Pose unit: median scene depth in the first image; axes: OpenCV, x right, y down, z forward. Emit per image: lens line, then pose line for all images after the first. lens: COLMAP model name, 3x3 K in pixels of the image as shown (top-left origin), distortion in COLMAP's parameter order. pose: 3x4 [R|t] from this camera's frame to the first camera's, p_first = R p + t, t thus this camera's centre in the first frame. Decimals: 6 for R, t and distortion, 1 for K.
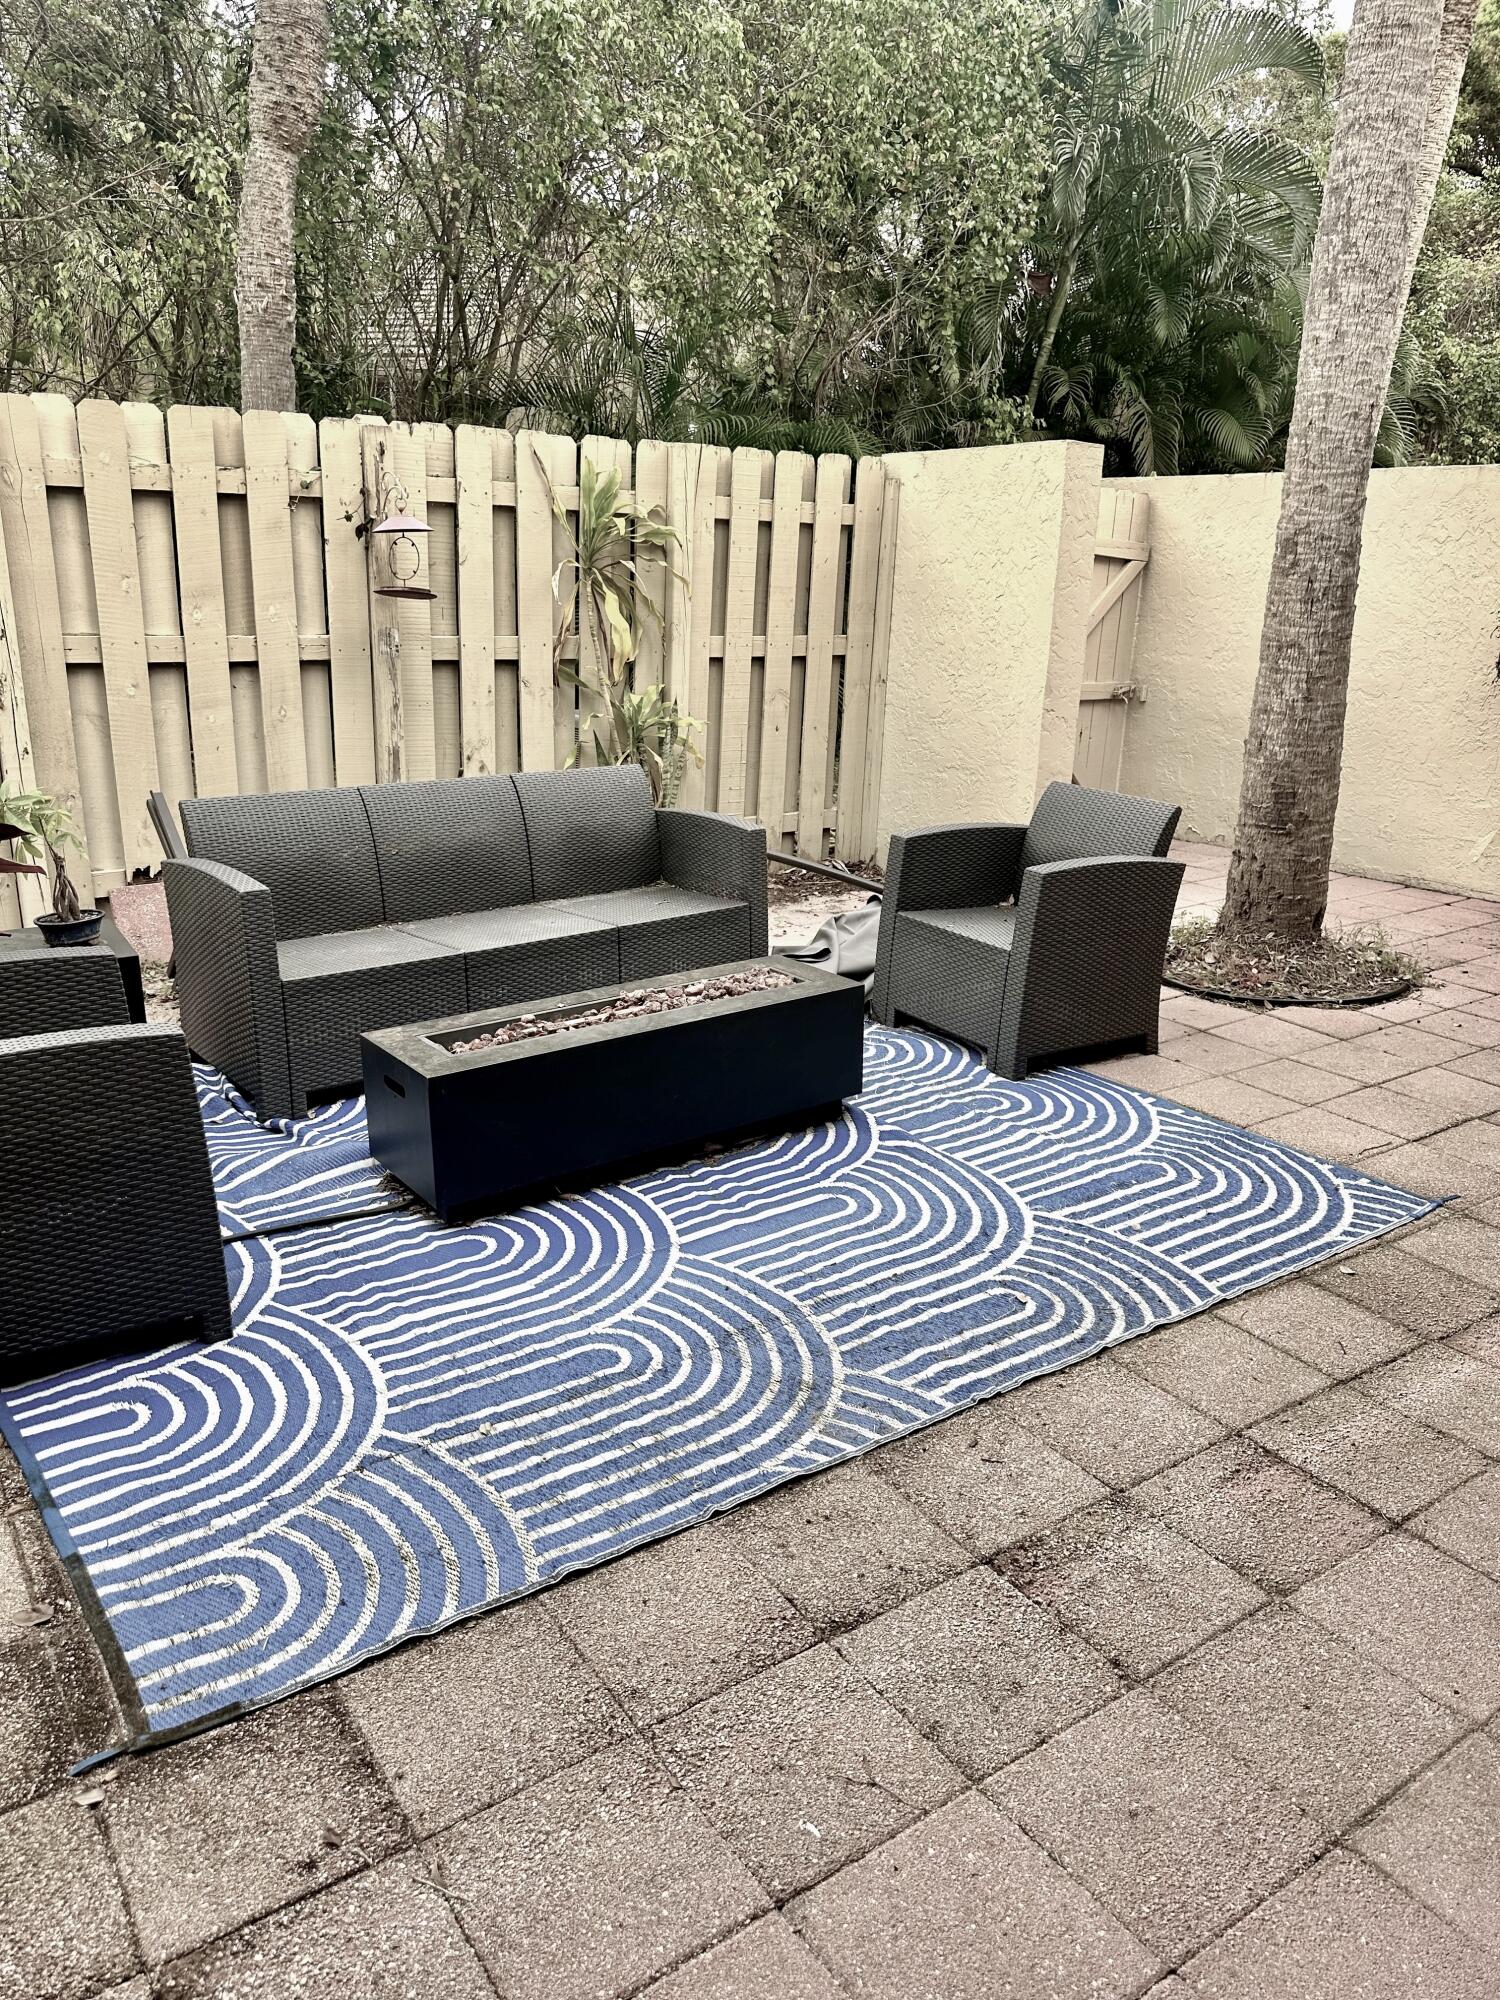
lens RADIAL K [[1451.4, 0, 750.0], [0, 1451.4, 1000.0], [0, 0, 1]] dist [0.003575, -0.001052]
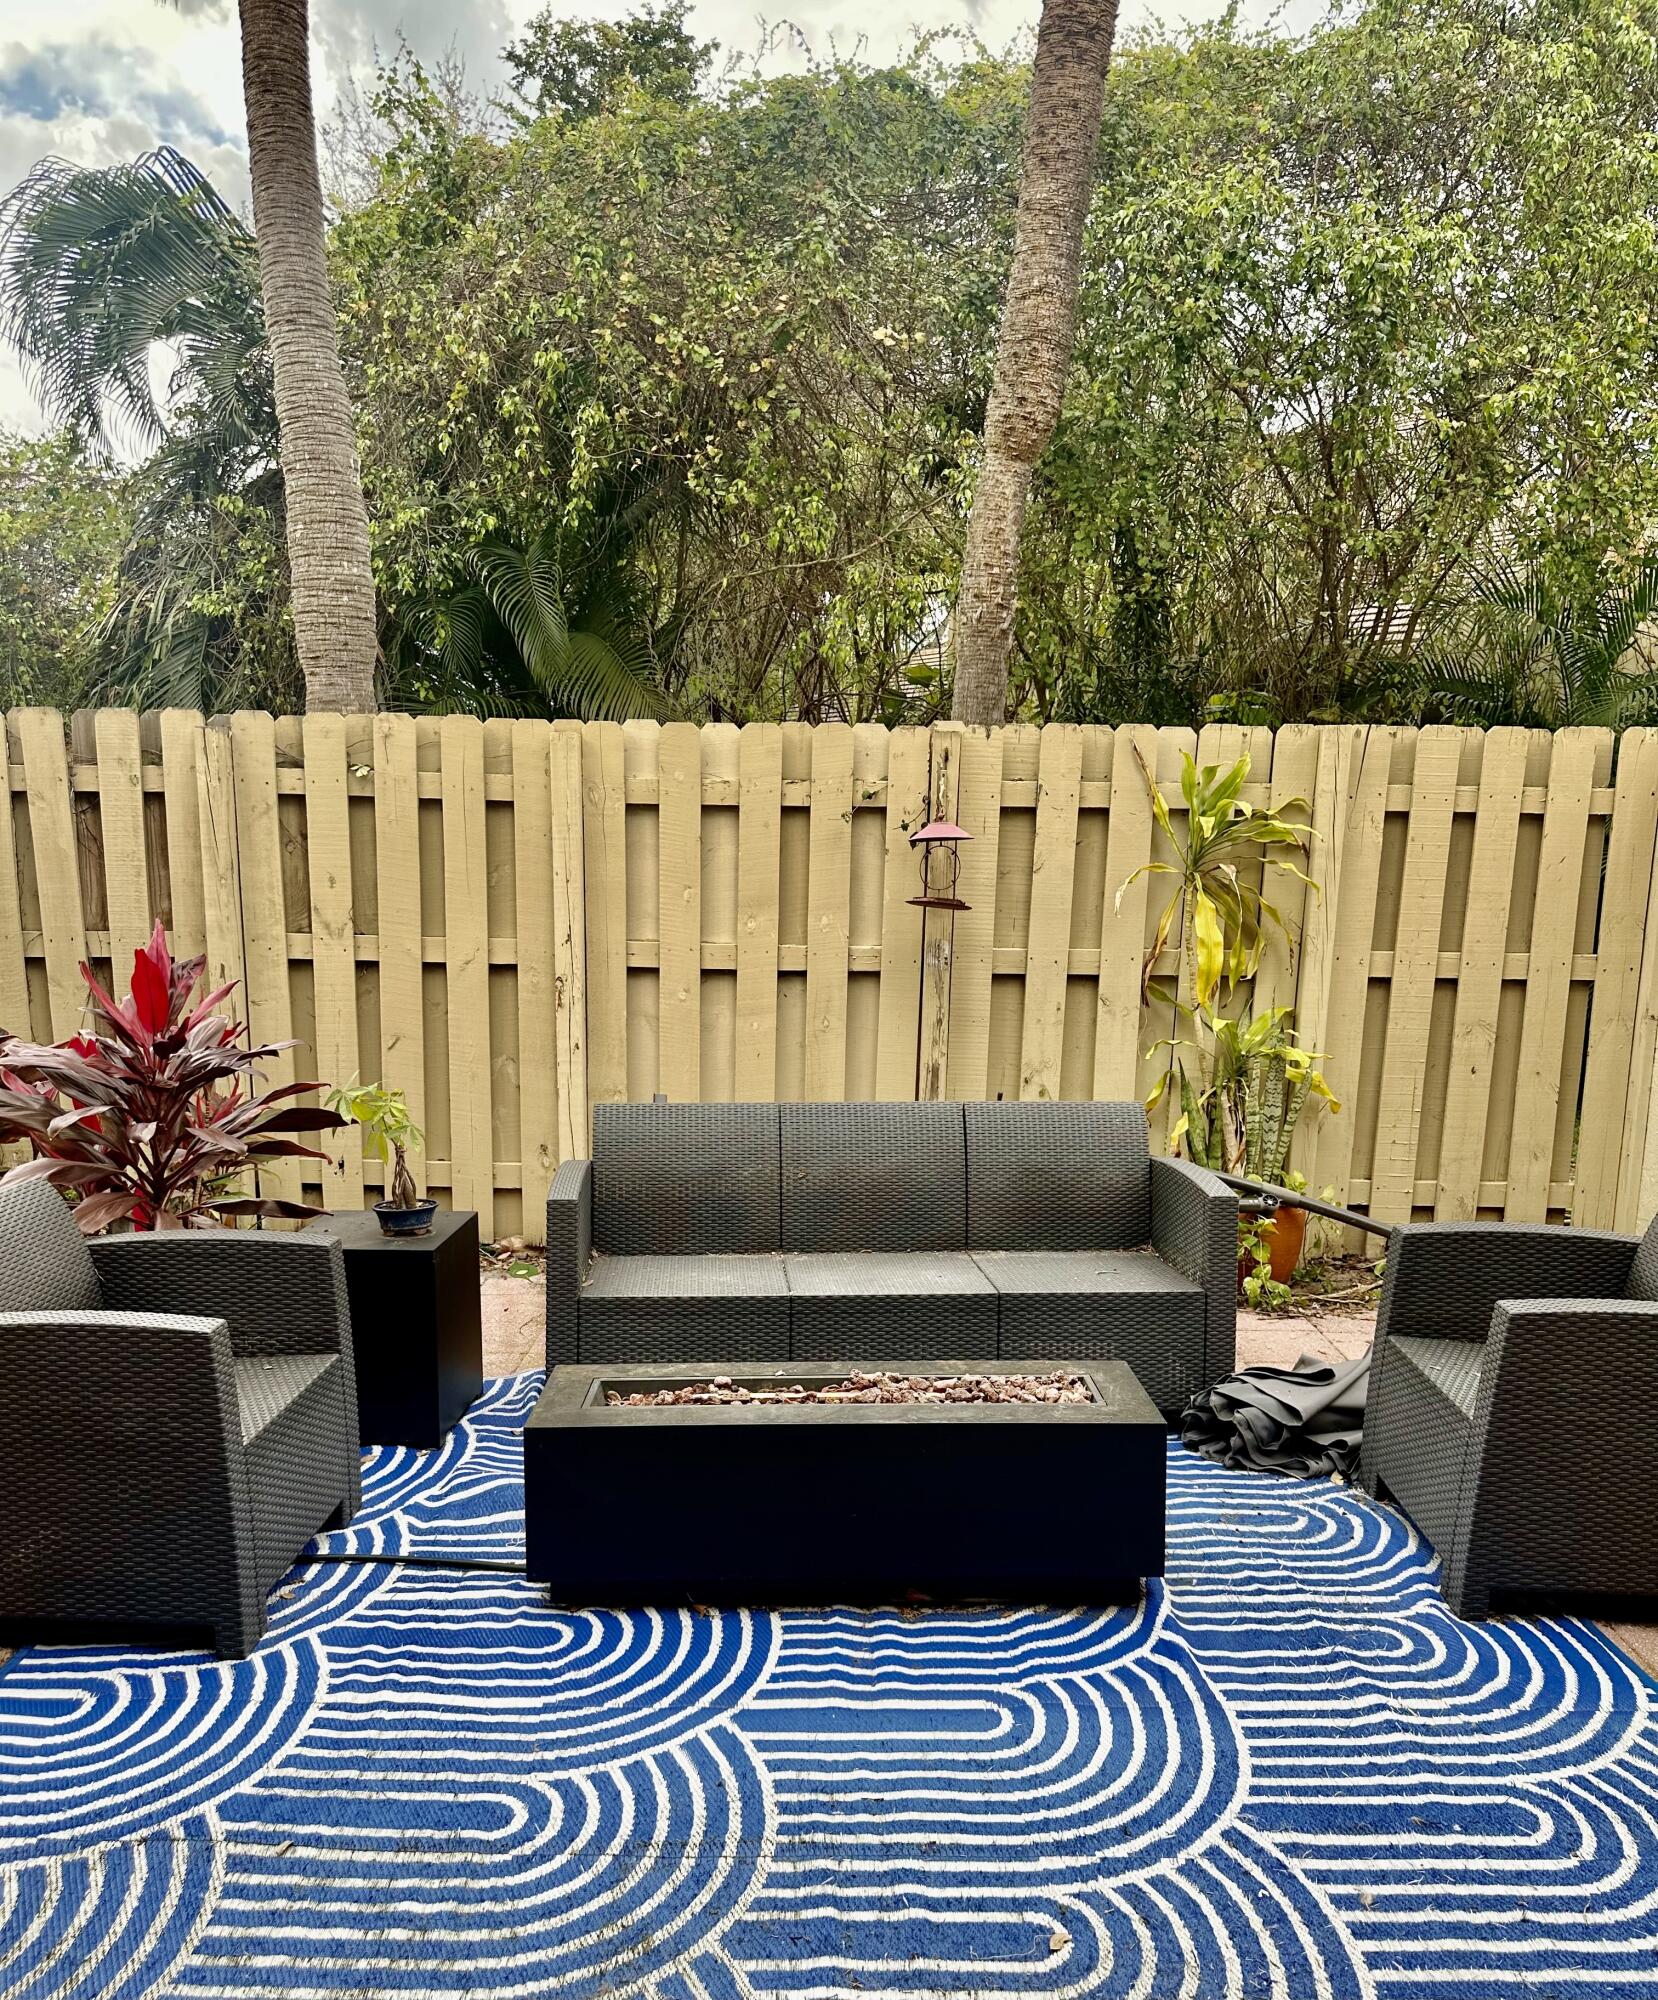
lens RADIAL K [[1524.8, 0, 829.3], [0, 1524.8, 1145.4], [0, 0, 1]] dist [0.046276, -0.092039]
pose [[0.809986, 0.091272, -0.579303, 0.263240], [-0.158441, 0.985139, -0.066320, -0.048433], [0.564641, 0.145504, 0.812410, 0.185210]]
